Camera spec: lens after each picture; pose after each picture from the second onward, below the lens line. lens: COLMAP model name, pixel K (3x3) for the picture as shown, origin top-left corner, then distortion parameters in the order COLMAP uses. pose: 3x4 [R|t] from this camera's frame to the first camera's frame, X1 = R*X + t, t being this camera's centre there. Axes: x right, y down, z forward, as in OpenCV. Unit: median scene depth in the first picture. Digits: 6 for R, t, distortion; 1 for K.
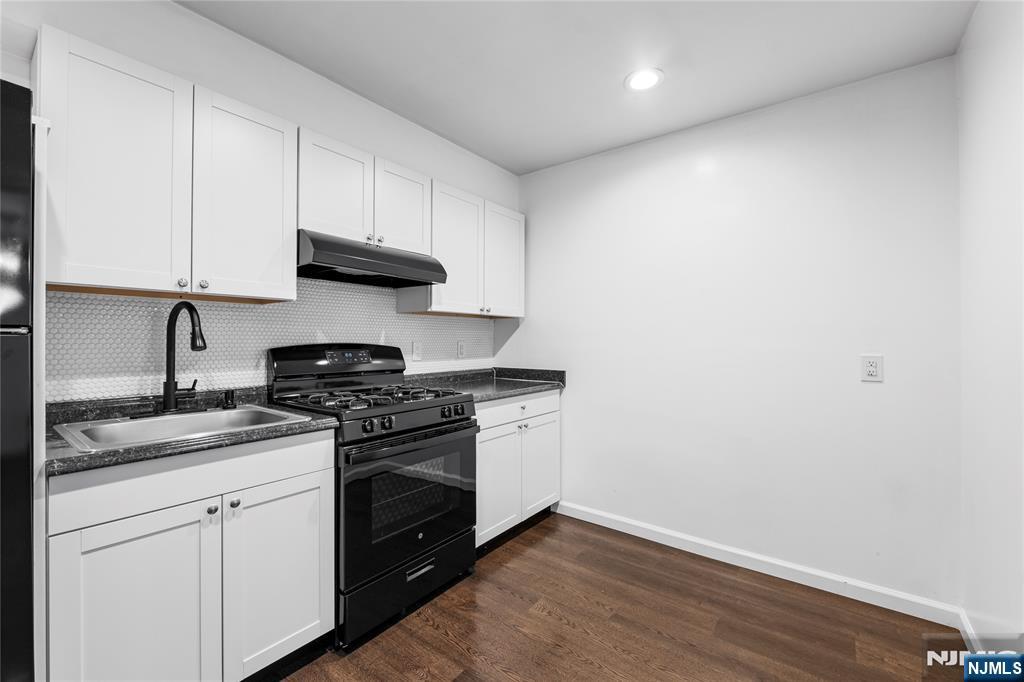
lens RADIAL K [[423.1, 0, 507.9], [0, 423.1, 336.9], [0, 0, 1]] dist [-0.013434, -0.000160]
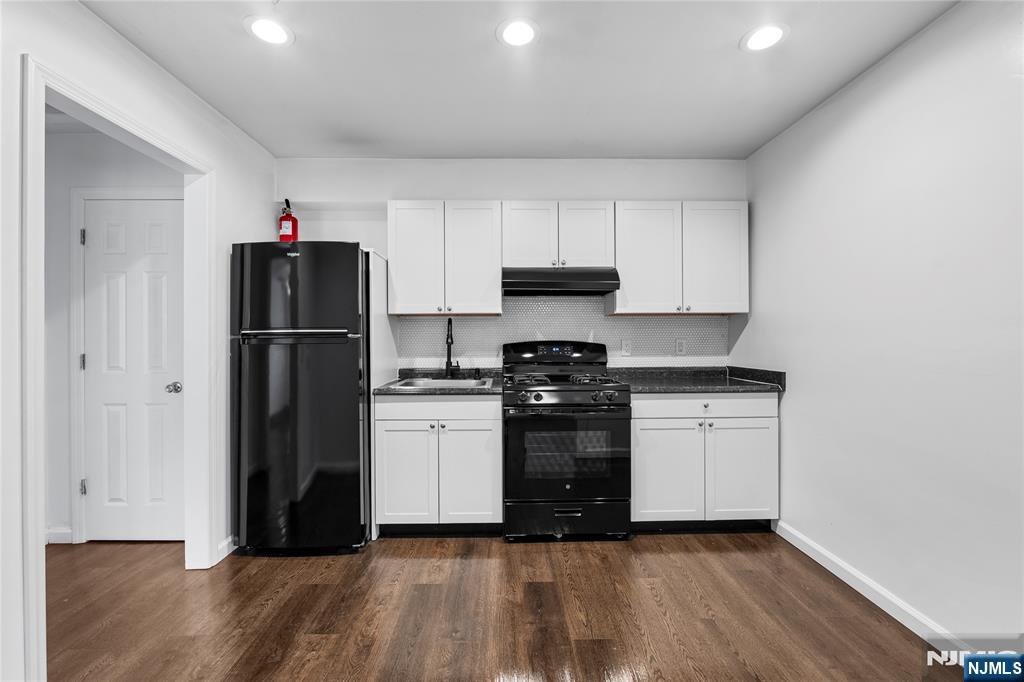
lens RADIAL K [[423.1, 0, 512.7], [0, 423.1, 339.2], [0, 0, 1]] dist [-0.013434, -0.000160]
pose [[0.626559, -0.006483, -0.779347, 0.662845], [0.011906, 0.999928, 0.001254, 0.006662], [0.779283, -0.010065, 0.626592, 0.040703]]
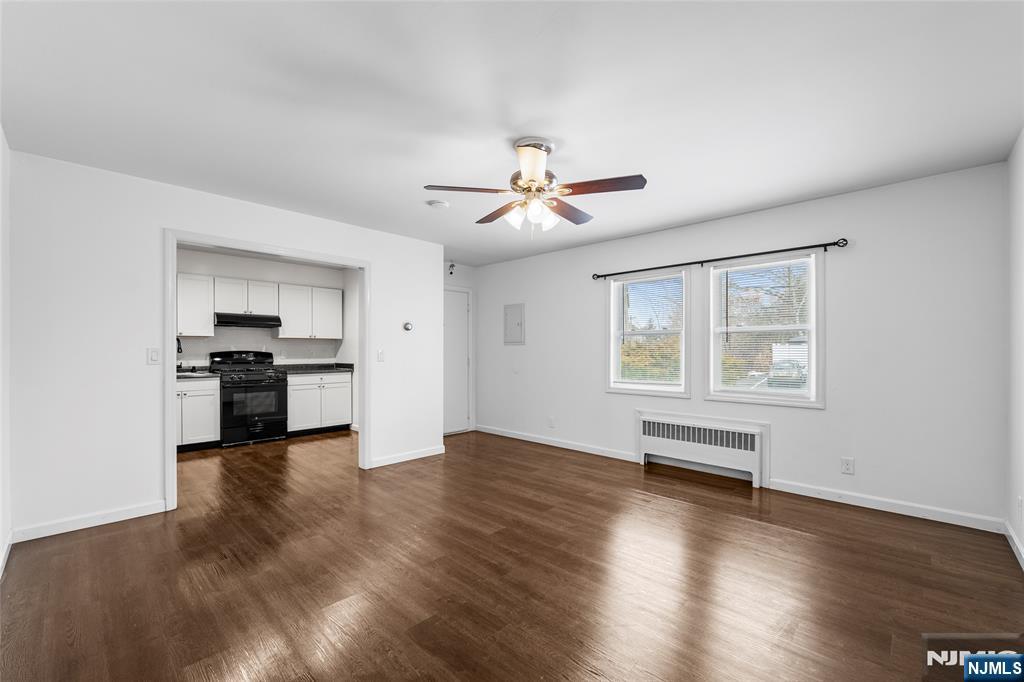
lens RADIAL K [[423.1, 0, 506.3], [0, 423.1, 354.2], [0, 0, 1]] dist [-0.013434, -0.000160]
pose [[0.992766, -0.000742, -0.120062, 1.686924], [0.002824, 0.999849, 0.017172, -0.005829], [0.120031, -0.017387, 0.992618, -1.507240]]
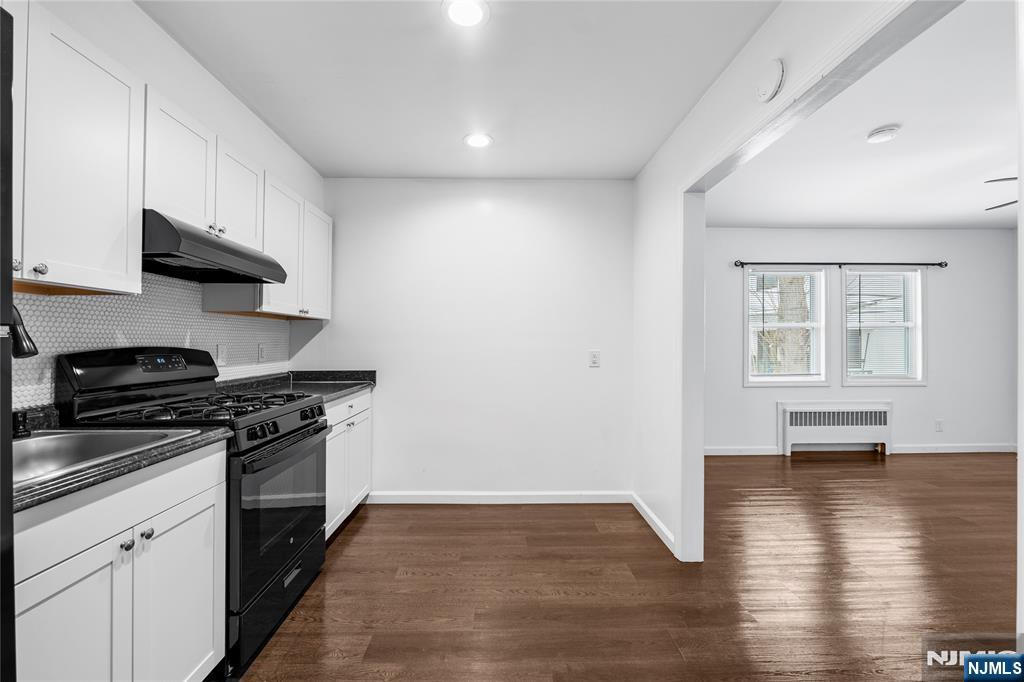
lens RADIAL K [[423.1, 0, 505.2], [0, 423.1, 342.5], [0, 0, 1]] dist [-0.013434, -0.000160]
pose [[0.785563, -0.003292, 0.618774, -0.392553], [-0.002094, 0.999966, 0.007980, -0.001061], [-0.618779, -0.007565, 0.785529, -0.075092]]
